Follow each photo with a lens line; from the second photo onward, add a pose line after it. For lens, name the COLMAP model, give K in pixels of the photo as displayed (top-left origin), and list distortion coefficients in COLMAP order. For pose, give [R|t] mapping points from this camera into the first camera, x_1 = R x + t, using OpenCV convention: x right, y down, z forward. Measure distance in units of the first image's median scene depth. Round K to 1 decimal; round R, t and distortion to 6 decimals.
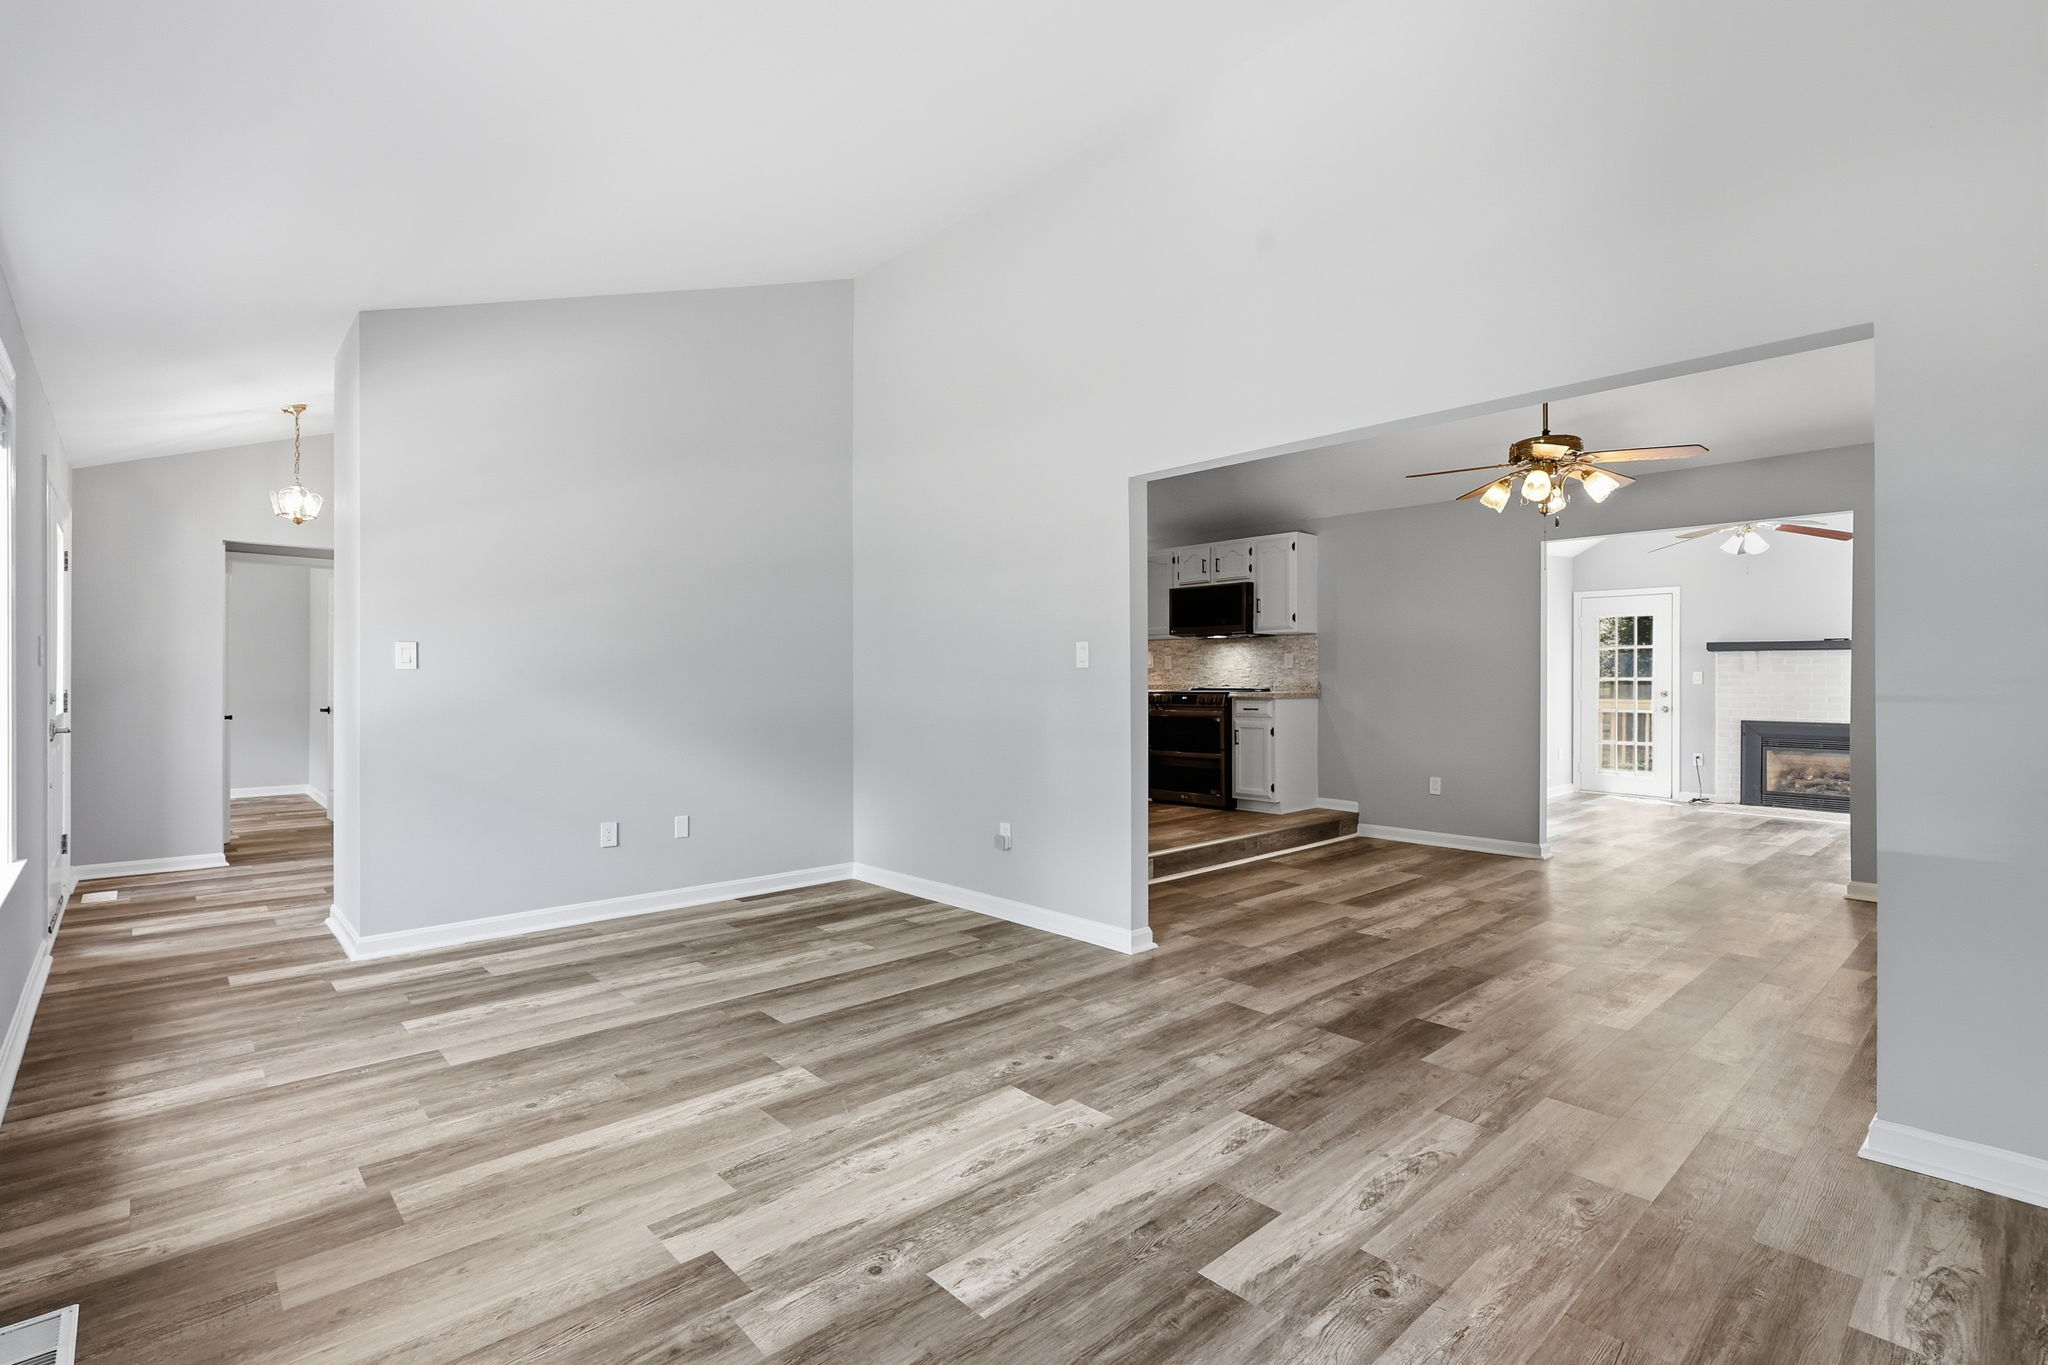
lens RADIAL K [[954.3, 0, 1022.8], [0, 954.3, 665.8], [0, 0, 1]] dist [-0.000798, 0.000914]
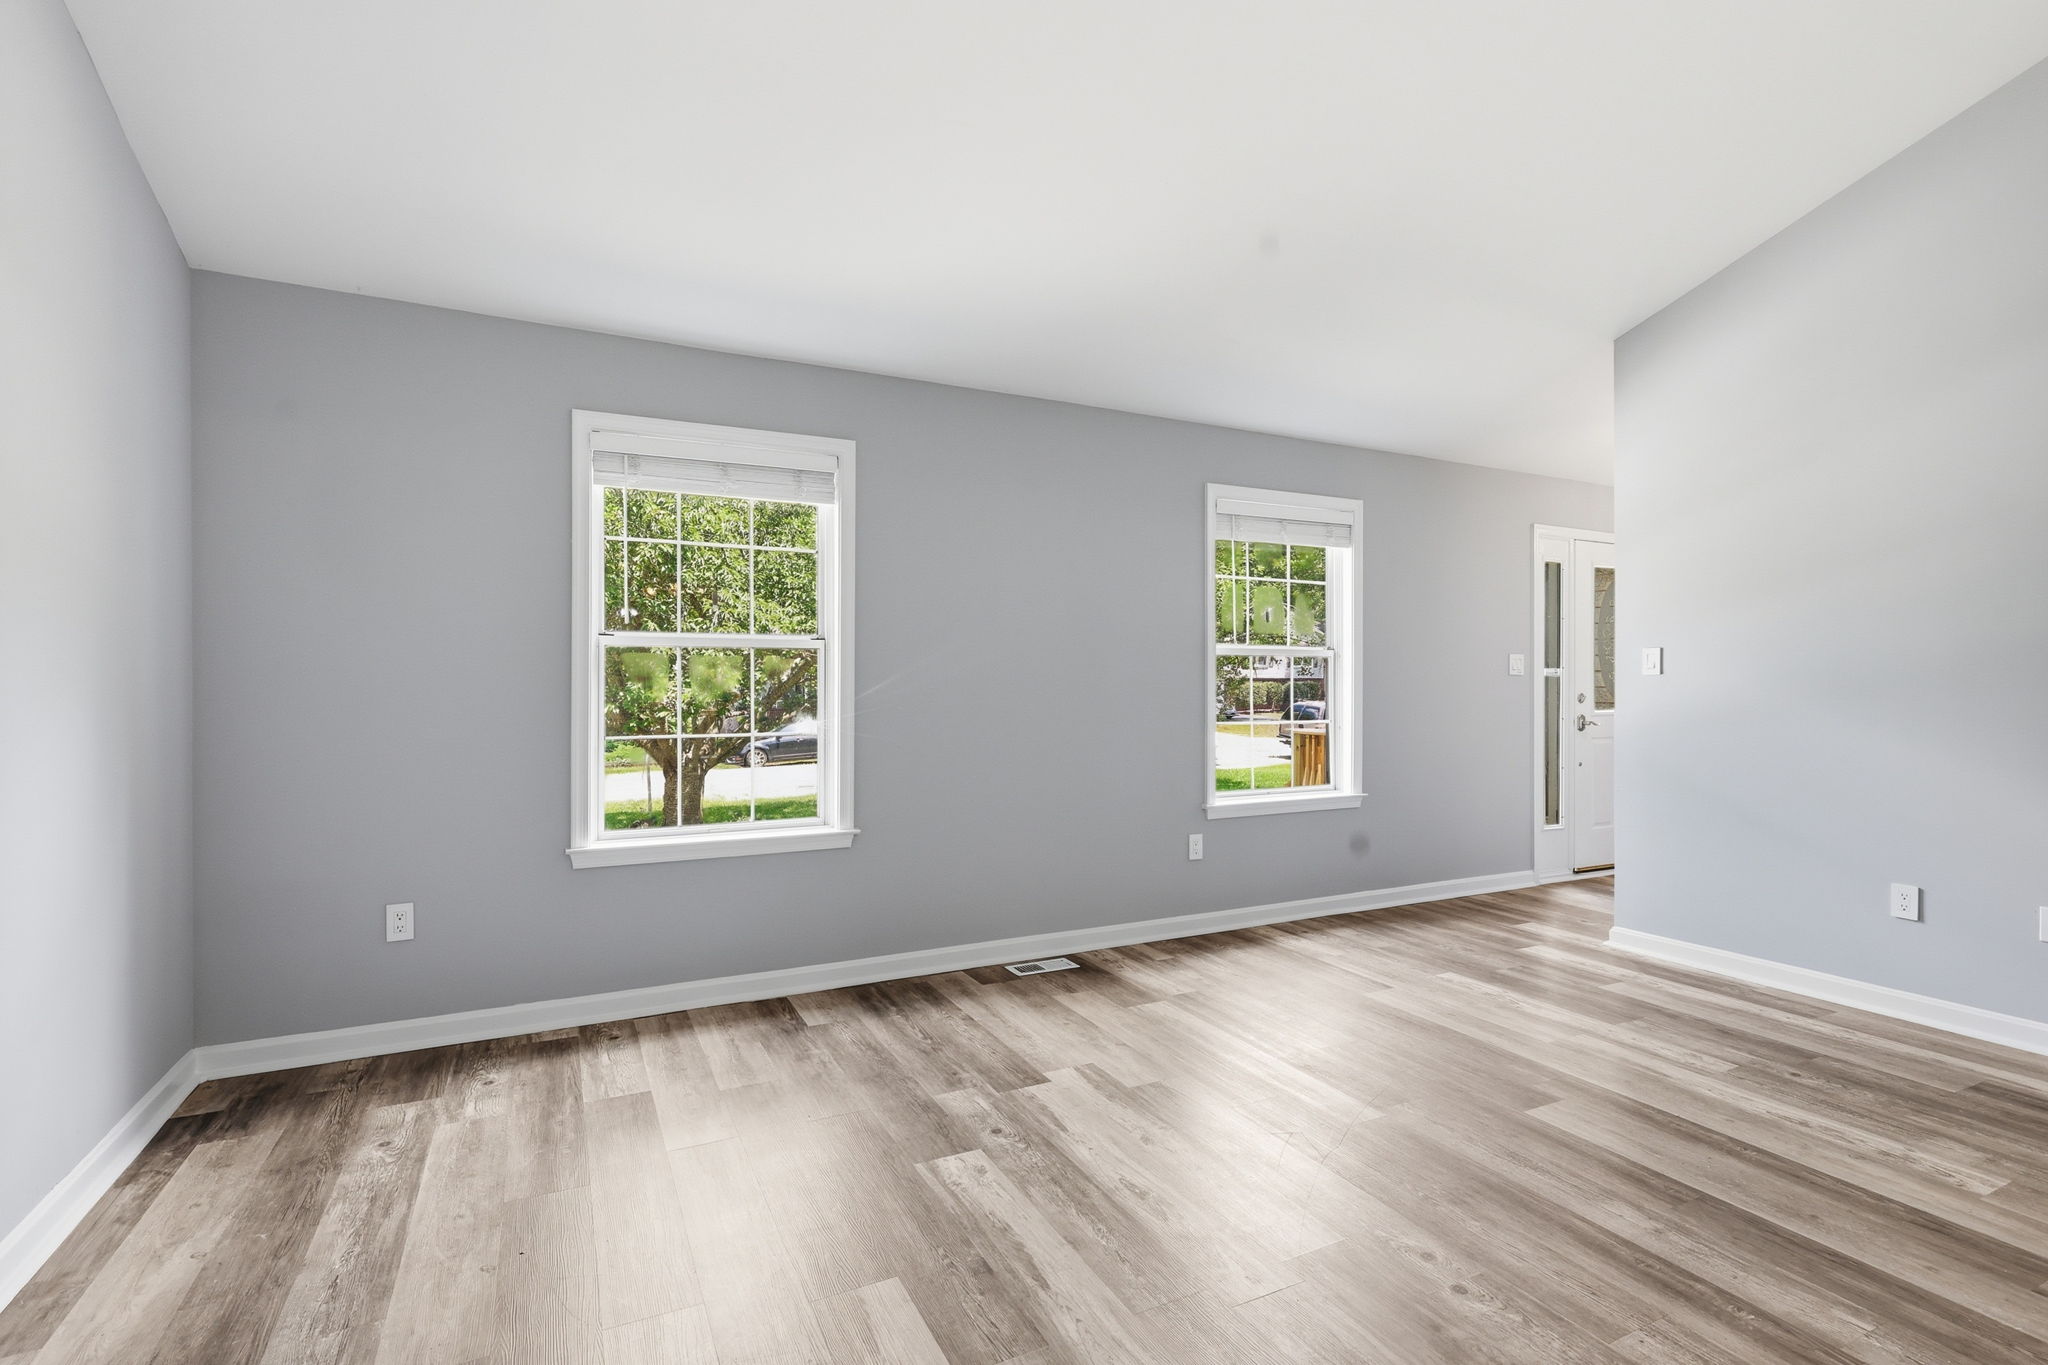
lens RADIAL K [[954.3, 0, 1020.8], [0, 954.3, 693.4], [0, 0, 1]] dist [-0.000798, 0.000914]
pose [[-0.278510, 0.010434, -0.960377, 0.411550], [0.012468, 0.999896, 0.007247, 0.005704], [0.960352, -0.009955, -0.278611, 0.524991]]
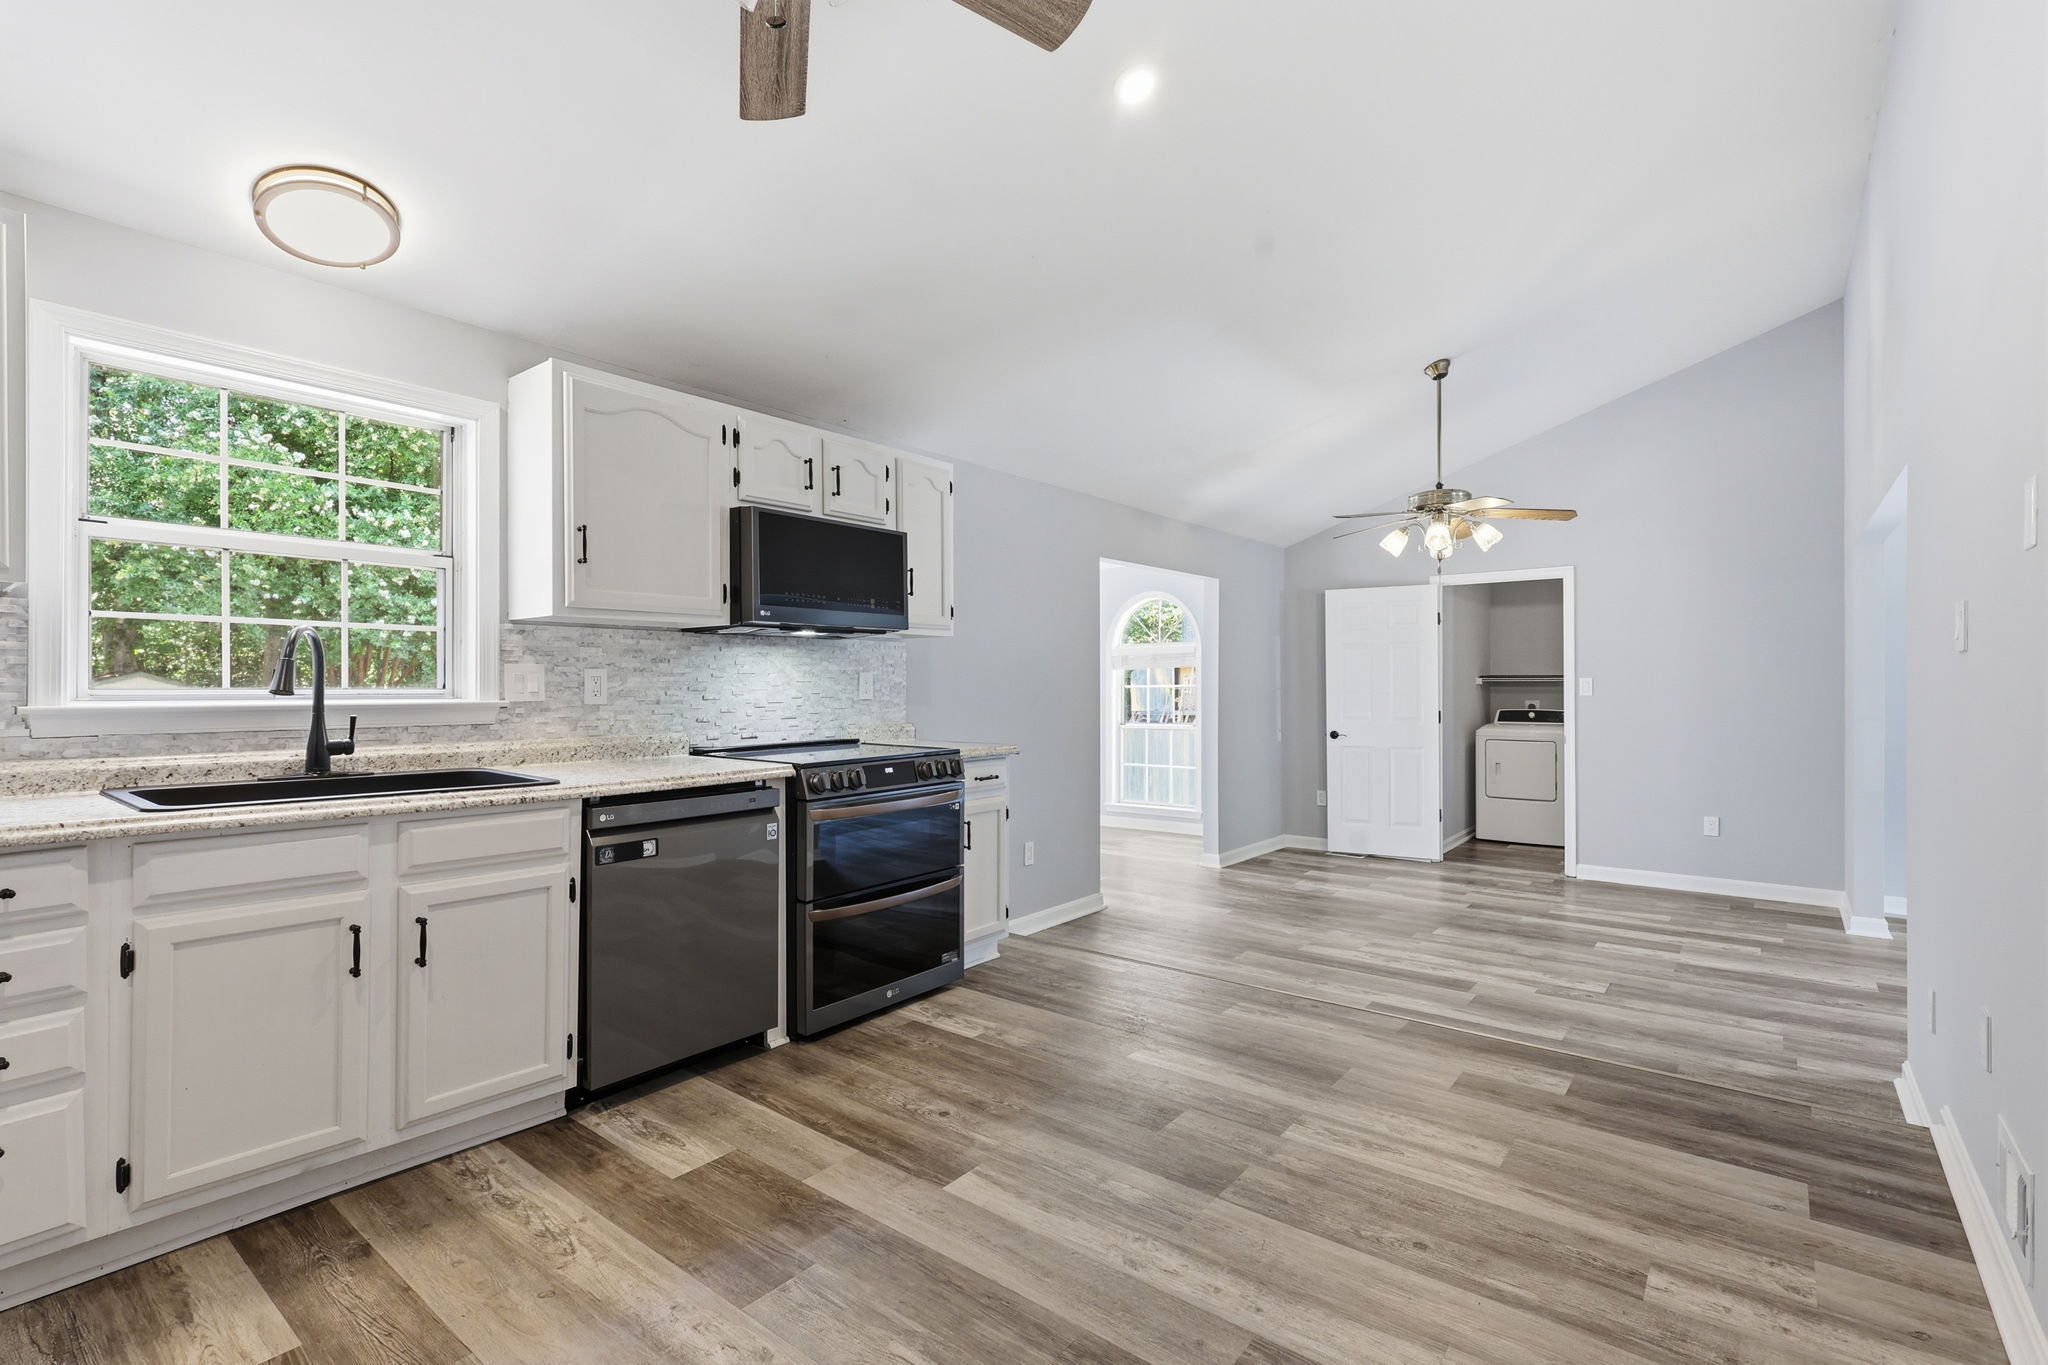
lens RADIAL K [[954.3, 0, 1016.0], [0, 954.3, 691.4], [0, 0, 1]] dist [-0.000798, 0.000914]
pose [[-0.154411, -0.007982, 0.987974, -0.411635], [-0.011970, 0.999909, 0.006208, -0.009467], [-0.987934, -0.010867, -0.154493, 1.494554]]
